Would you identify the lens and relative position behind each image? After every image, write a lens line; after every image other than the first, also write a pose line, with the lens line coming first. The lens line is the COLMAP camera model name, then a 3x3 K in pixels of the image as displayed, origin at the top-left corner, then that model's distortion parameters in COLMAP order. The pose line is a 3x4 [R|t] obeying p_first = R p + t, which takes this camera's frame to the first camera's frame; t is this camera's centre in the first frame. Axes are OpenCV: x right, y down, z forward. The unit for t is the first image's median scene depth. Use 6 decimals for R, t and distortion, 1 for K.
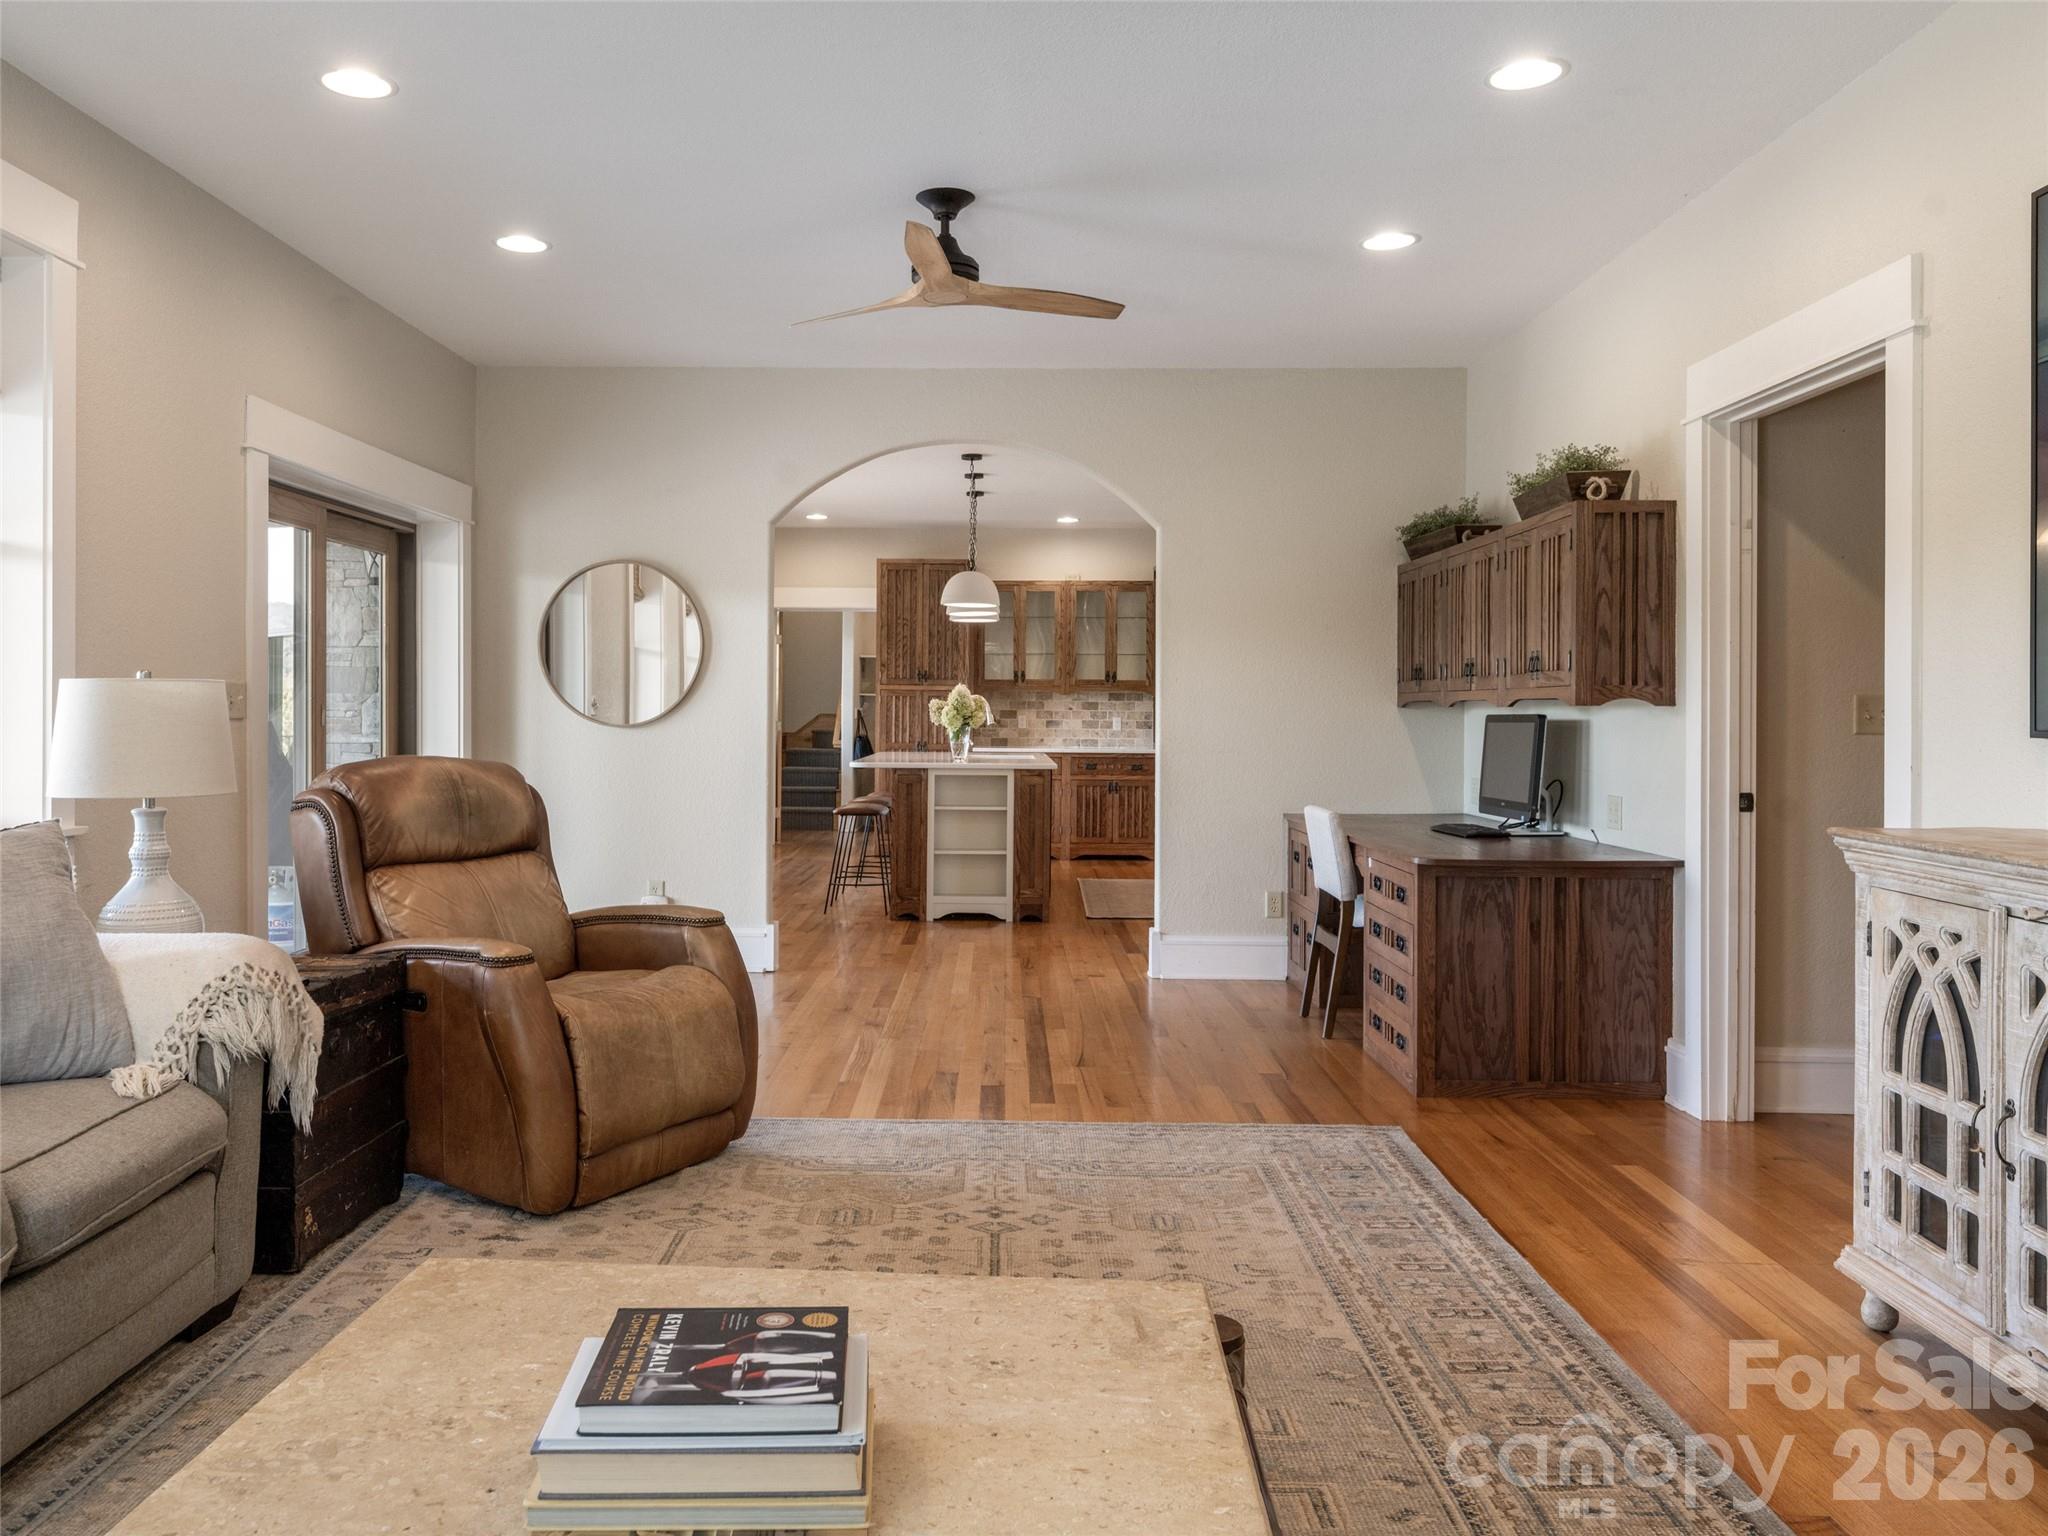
lens RADIAL K [[1323.8, 0, 1024.0], [0, 1323.8, 768.0], [0, 0, 1]] dist [0.003359, 0.000754]
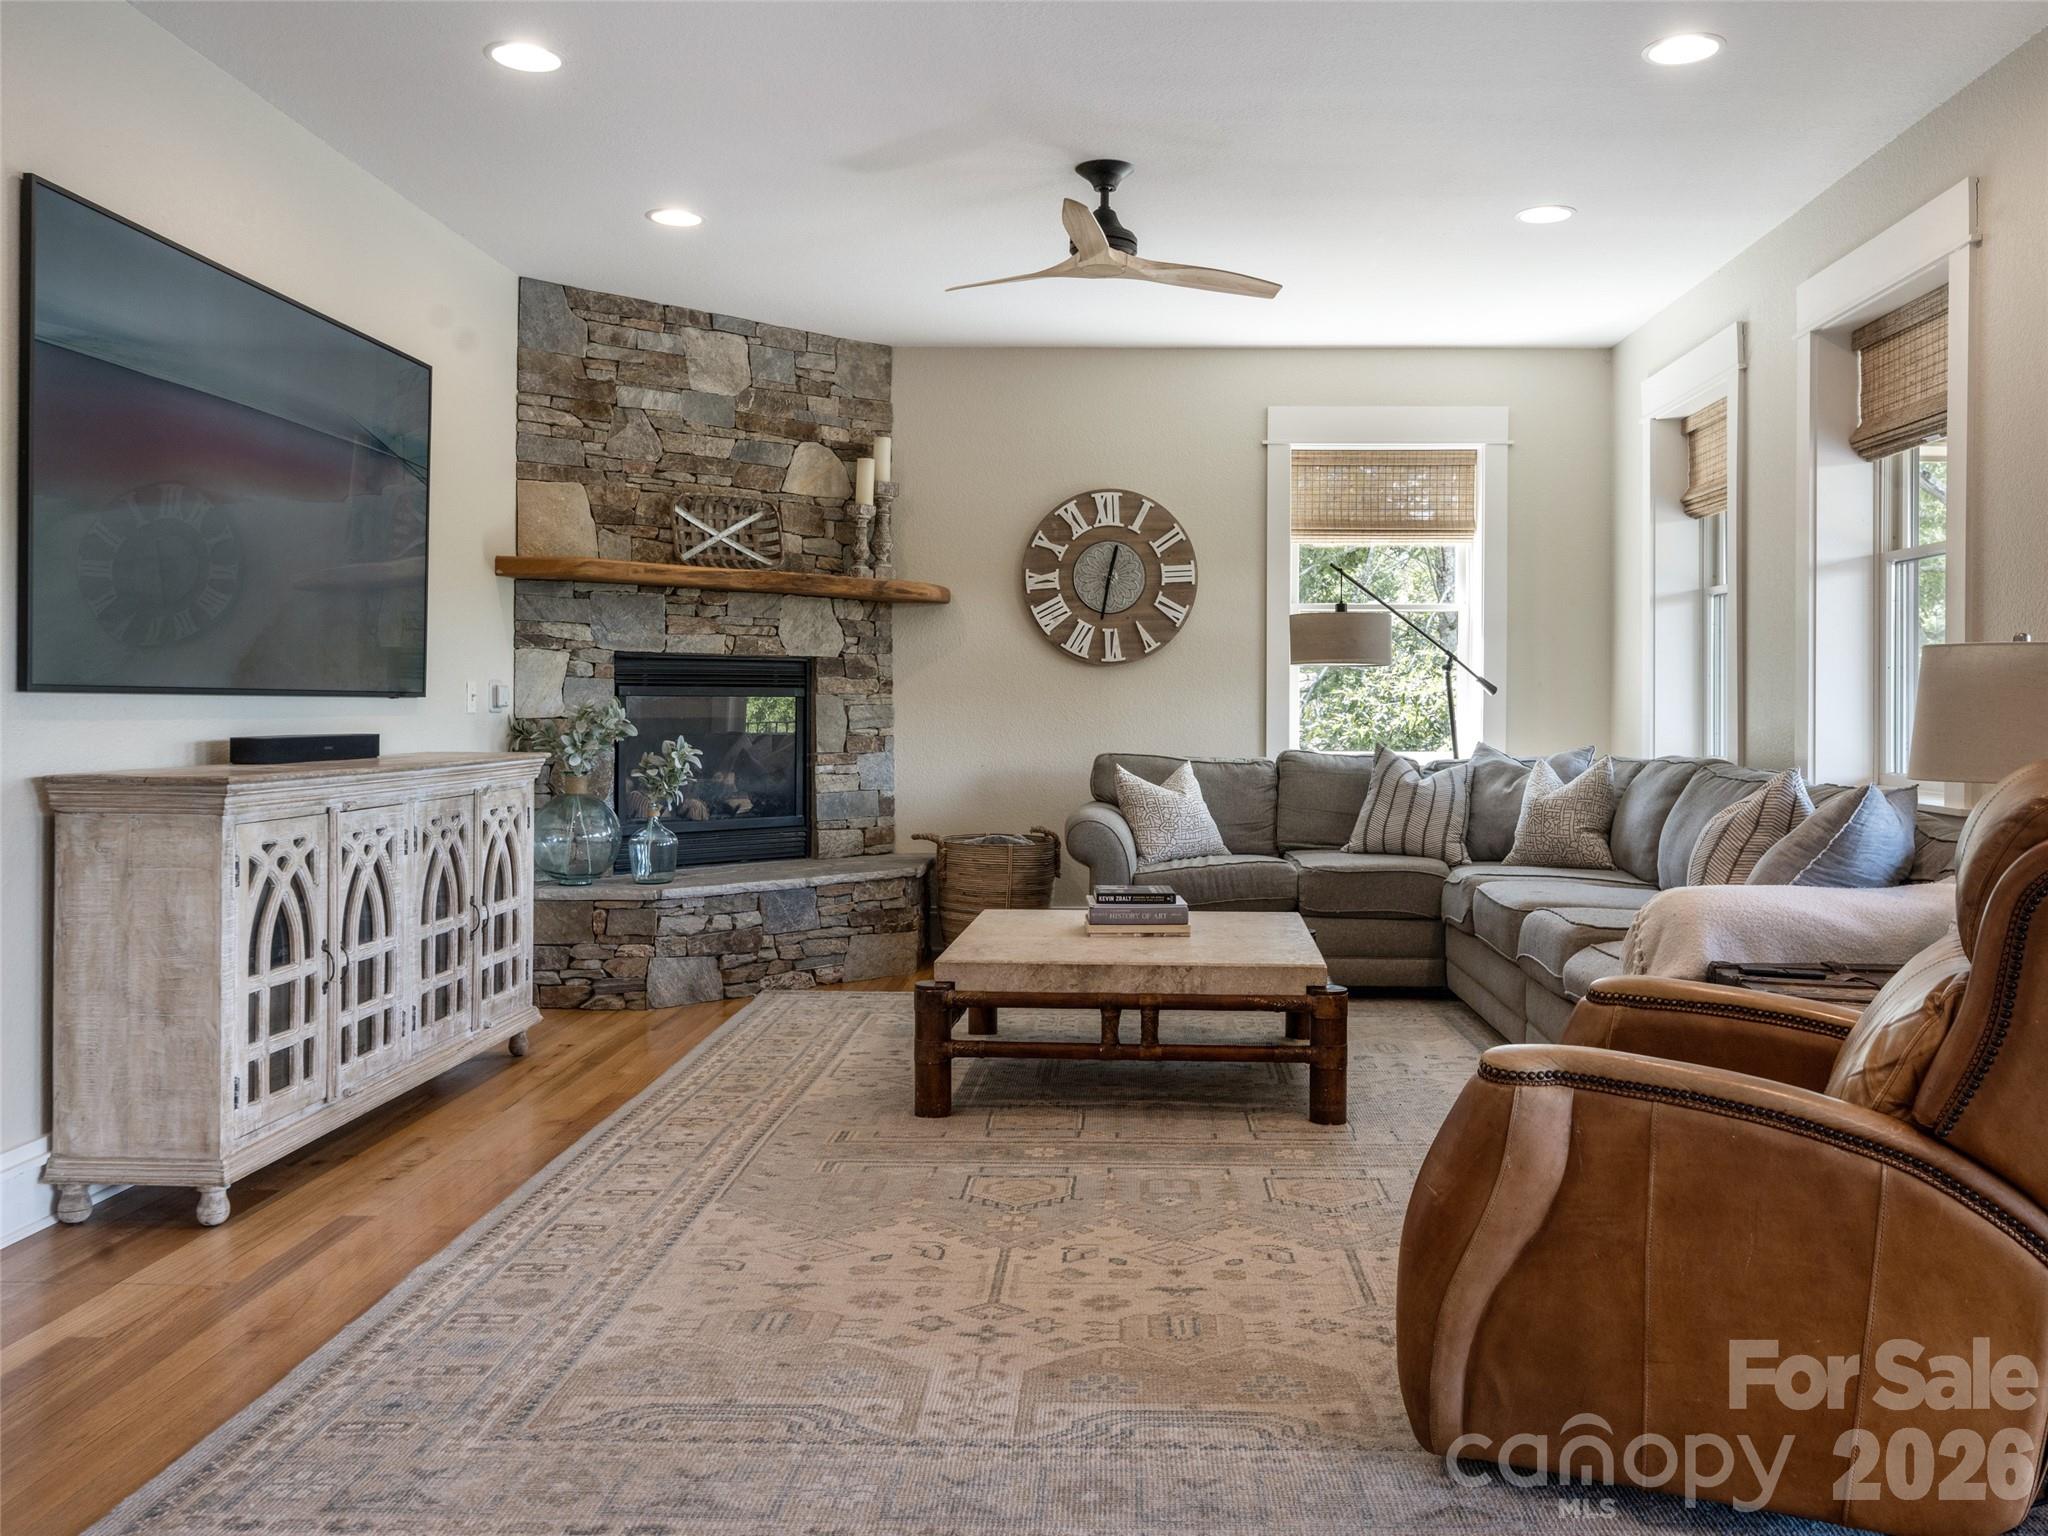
lens RADIAL K [[1434.2, 0, 1023.6], [0, 1434.2, 696.3], [0, 0, 1]] dist [-0.001855, -0.000467]
pose [[-0.995841, -0.008940, 0.090670, -0.125159], [-0.006014, 0.999454, 0.032490, -0.057664], [-0.090911, 0.031809, -0.995351, 1.983431]]
